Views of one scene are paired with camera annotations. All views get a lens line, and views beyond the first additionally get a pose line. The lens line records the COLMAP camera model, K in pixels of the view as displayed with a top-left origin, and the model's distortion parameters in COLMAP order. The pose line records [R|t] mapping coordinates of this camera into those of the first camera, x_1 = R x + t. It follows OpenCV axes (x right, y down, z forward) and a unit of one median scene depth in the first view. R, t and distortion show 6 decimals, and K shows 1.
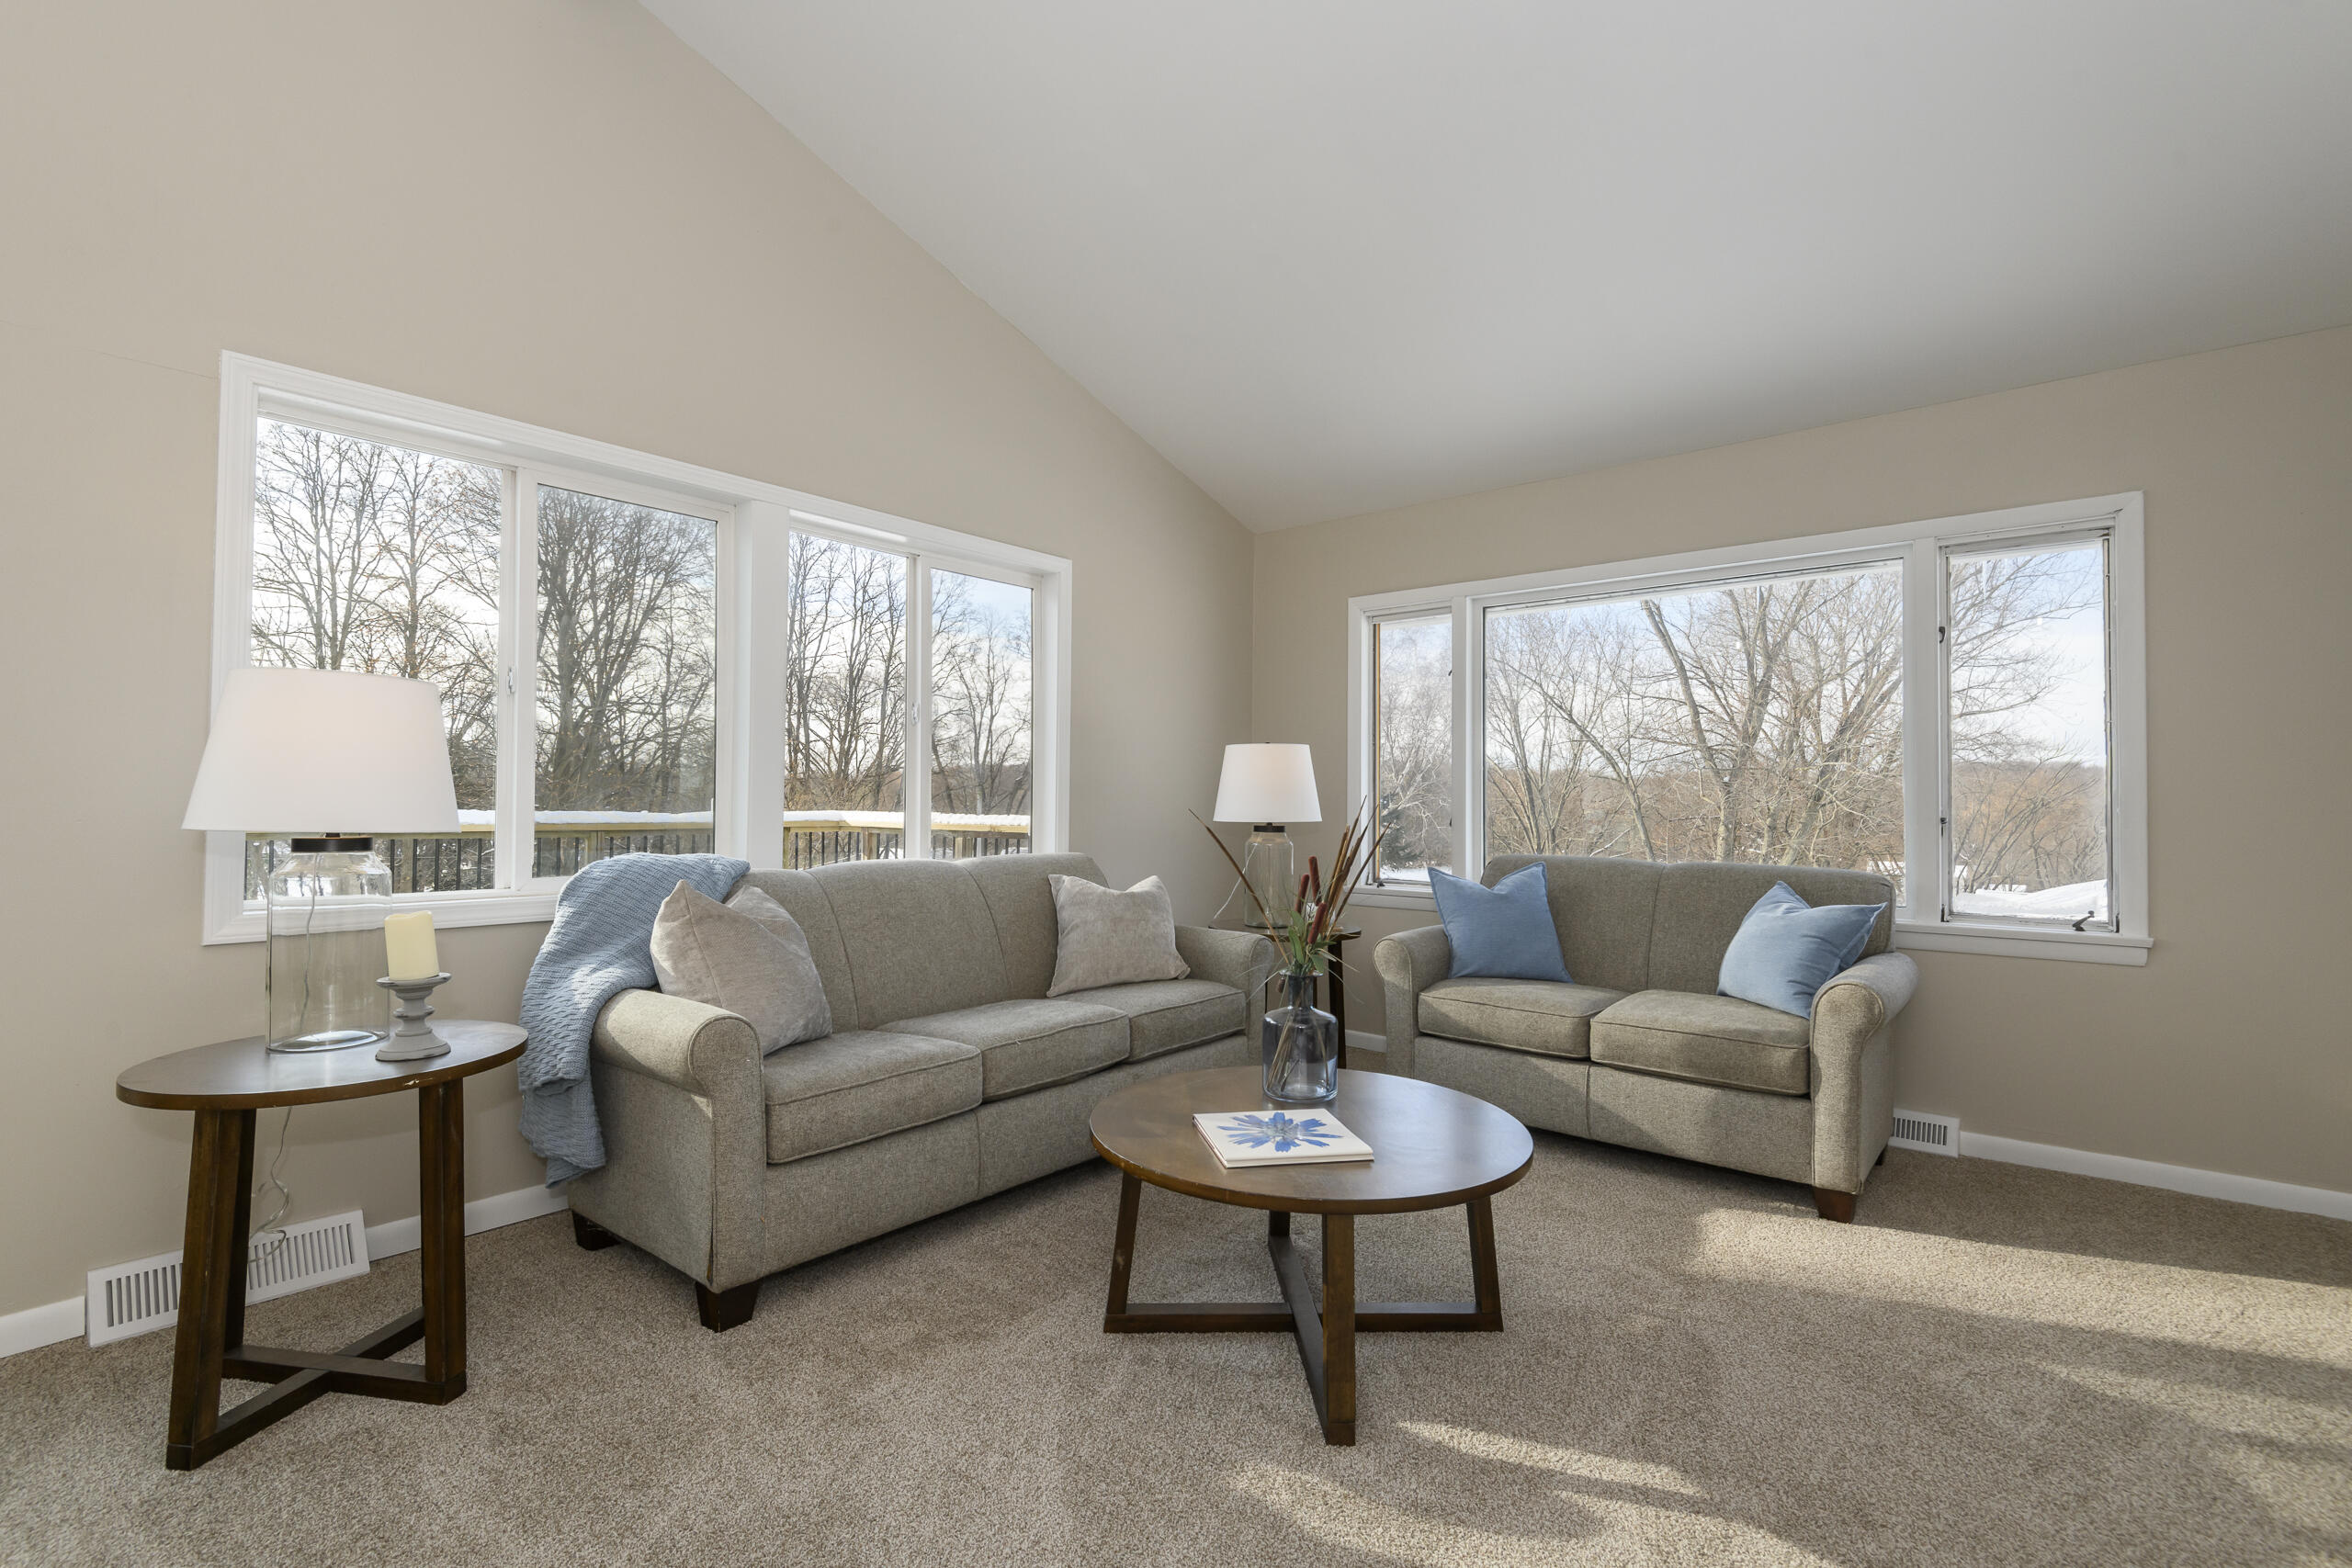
lens RADIAL K [[1054.0, 0, 1176.0], [0, 1054.0, 784.0], [0, 0, 1]] dist [0.025091, -0.013470]
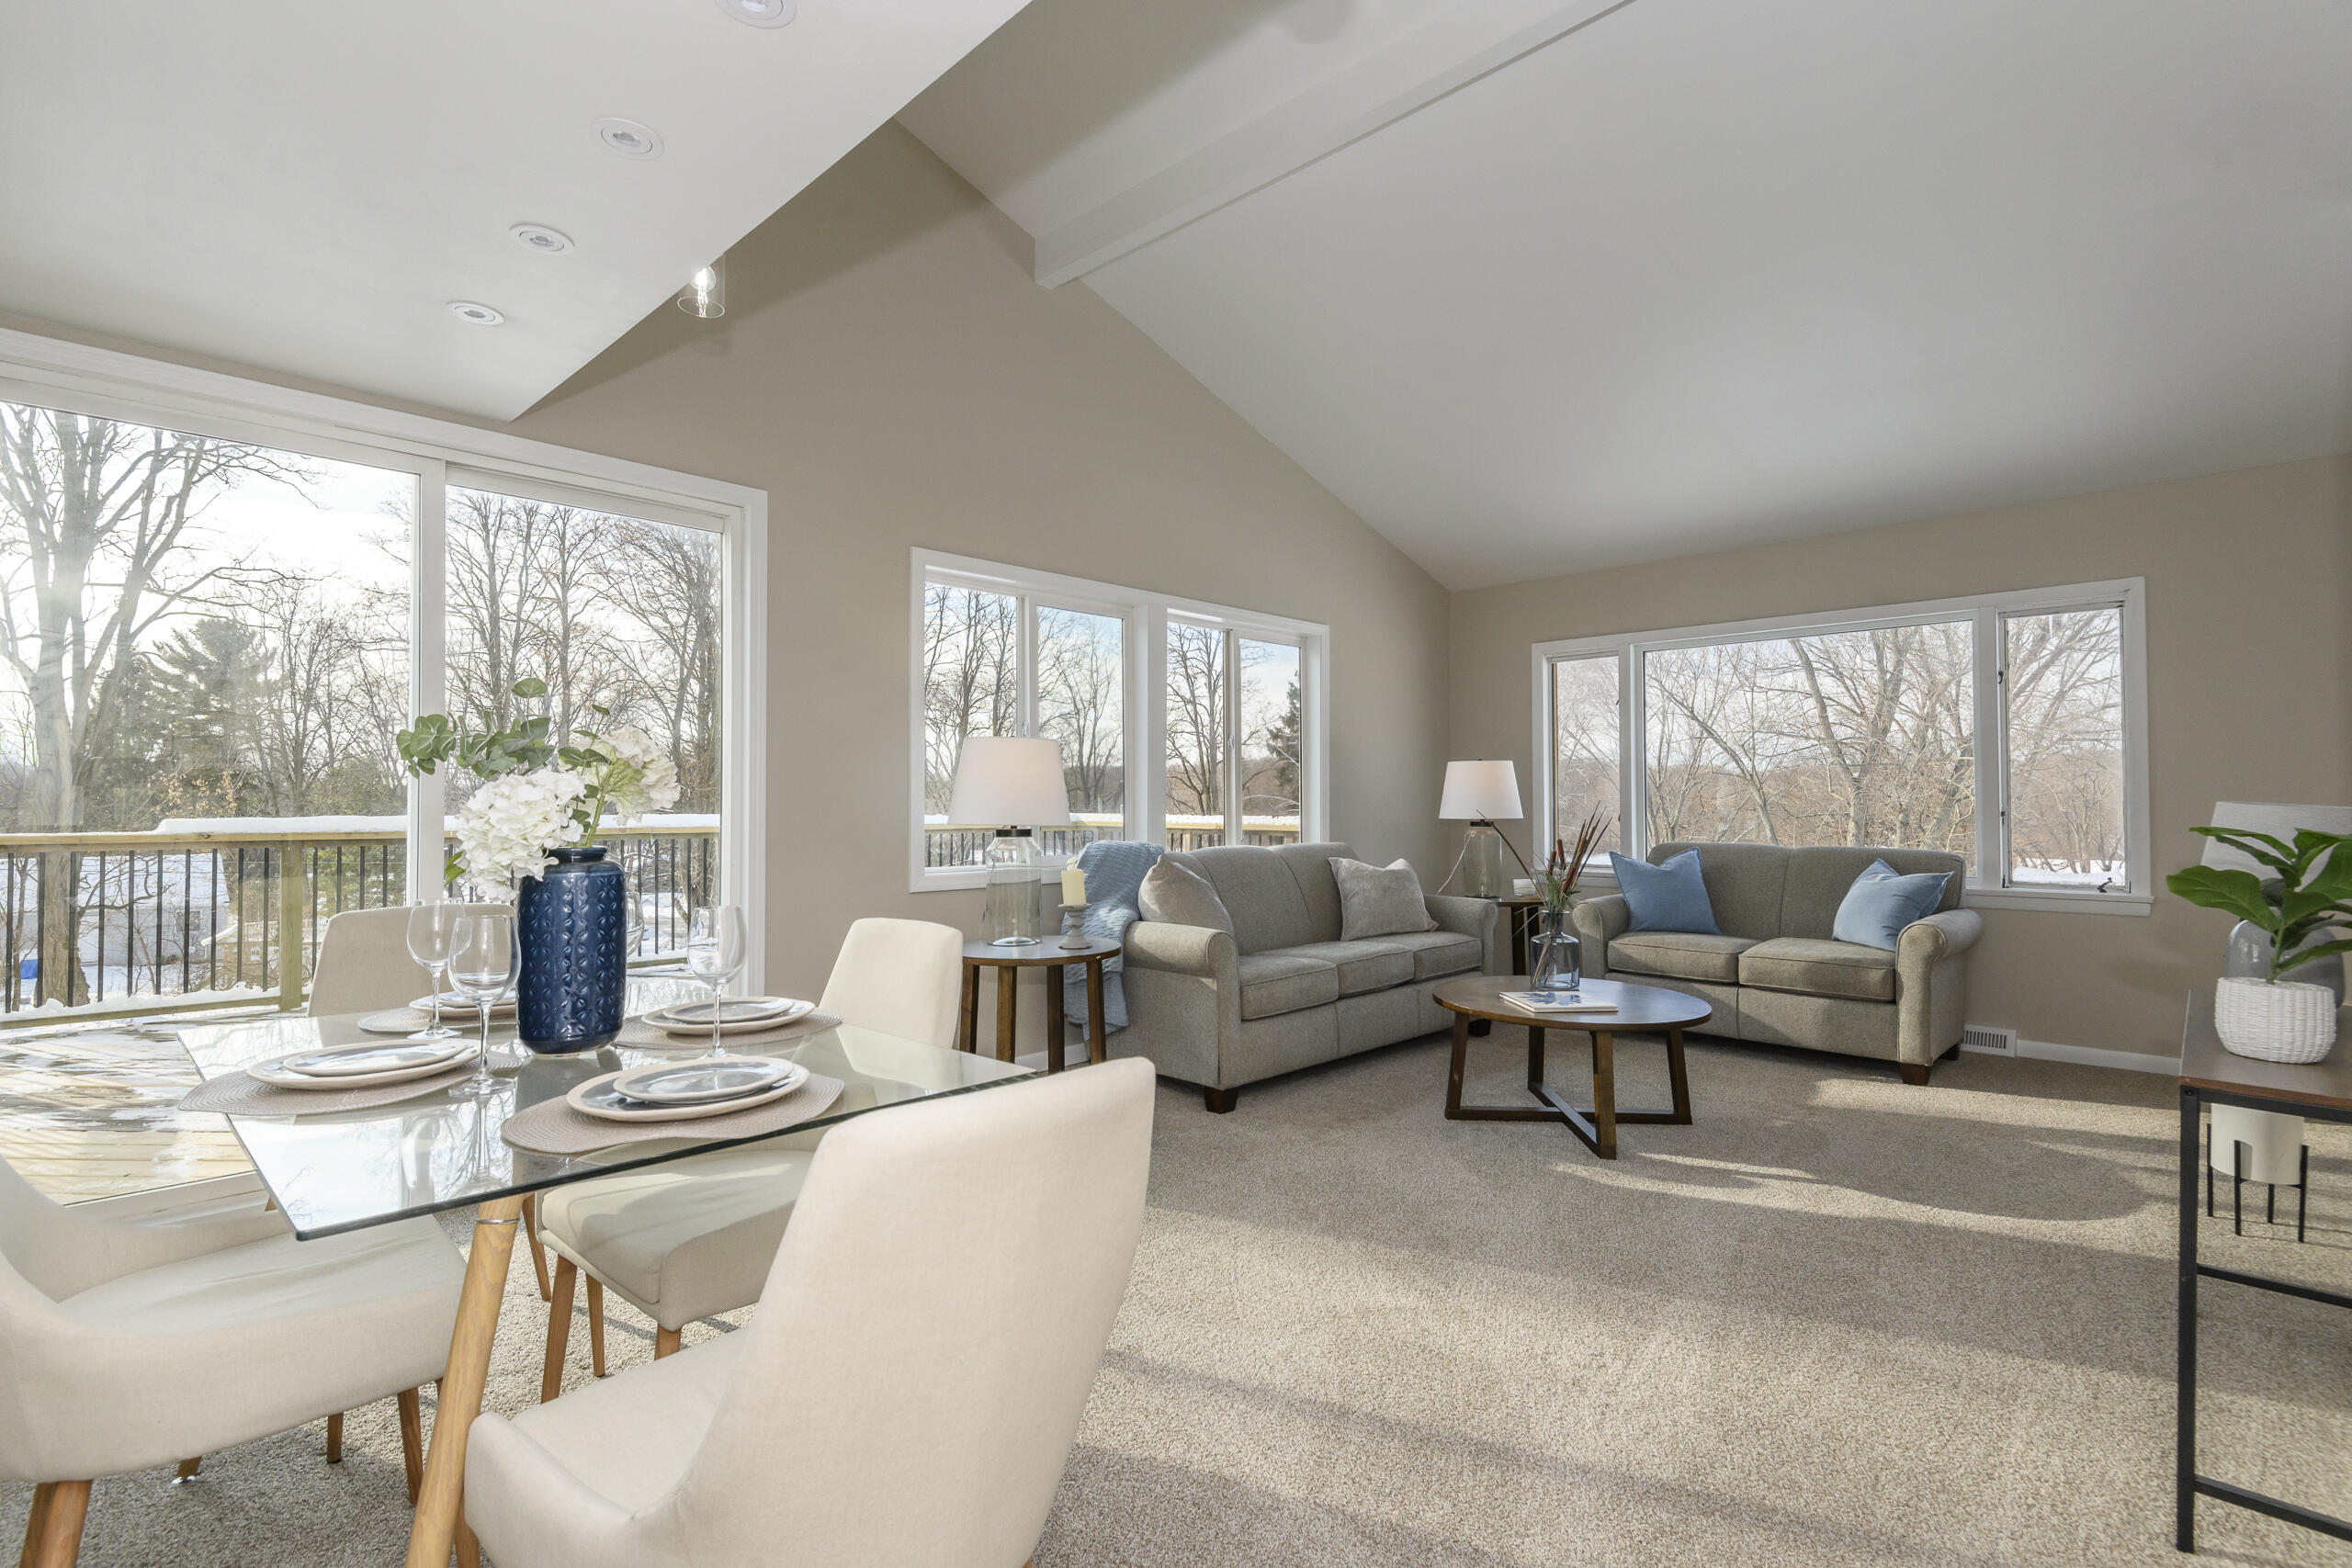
lens RADIAL K [[1084.3, 0, 1162.9], [0, 1084.3, 777.1], [0, 0, 1]] dist [-0.002876, -0.000782]
pose [[0.995631, -0.010198, -0.092822, -0.227036], [0.009639, 0.999933, -0.006460, -0.014278], [0.092881, 0.005537, 0.995662, -0.491390]]
